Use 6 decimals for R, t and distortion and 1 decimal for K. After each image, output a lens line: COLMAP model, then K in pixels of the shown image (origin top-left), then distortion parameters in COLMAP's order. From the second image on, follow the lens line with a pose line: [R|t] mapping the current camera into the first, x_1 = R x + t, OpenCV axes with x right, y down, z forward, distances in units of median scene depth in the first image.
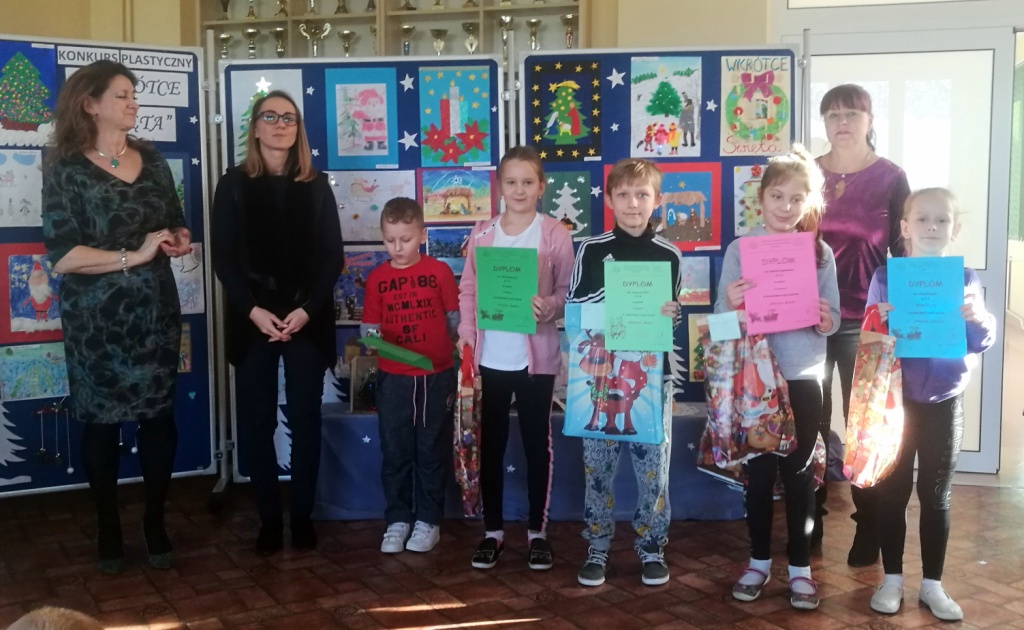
lens RADIAL K [[1065.1, 0, 464.5], [0, 1065.1, 292.1], [0, 0, 1]] dist [0.138821, -0.505628]
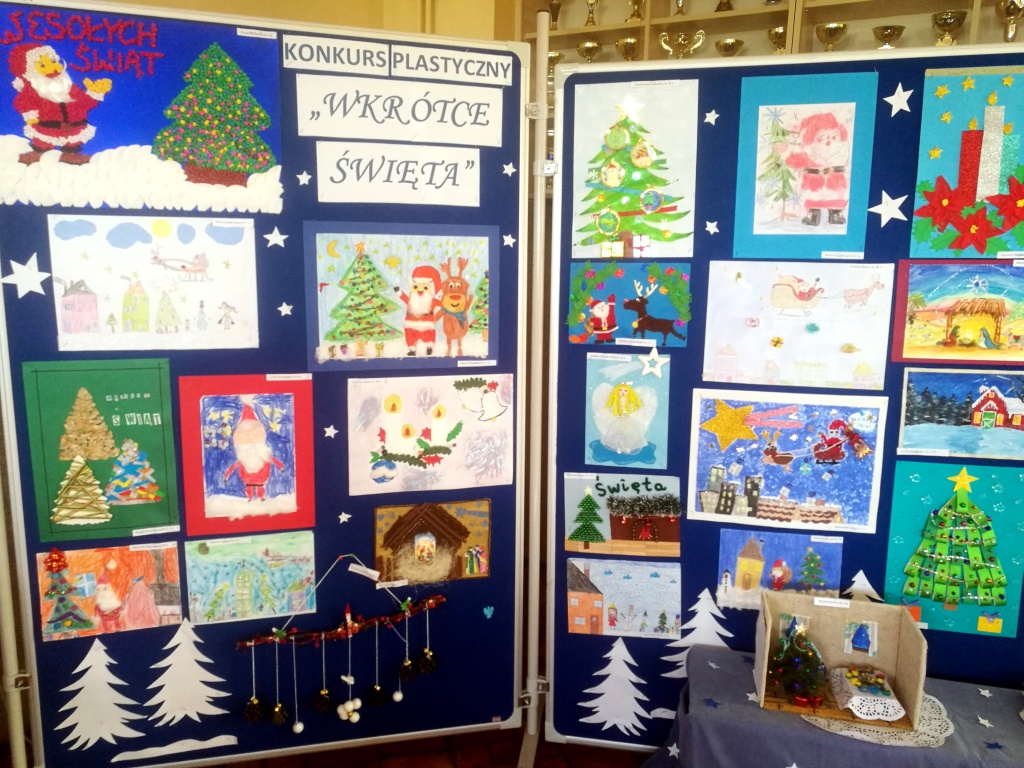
lens RADIAL K [[805.8, 0, 515.2], [0, 805.8, 375.0], [0, 0, 1]] dist [0.003205, 0.002942]
pose [[0.973984, 0.061215, -0.218194, -0.142966], [-0.043445, 0.995405, 0.085334, -0.084370], [0.222415, -0.073635, 0.972167, 0.553183]]
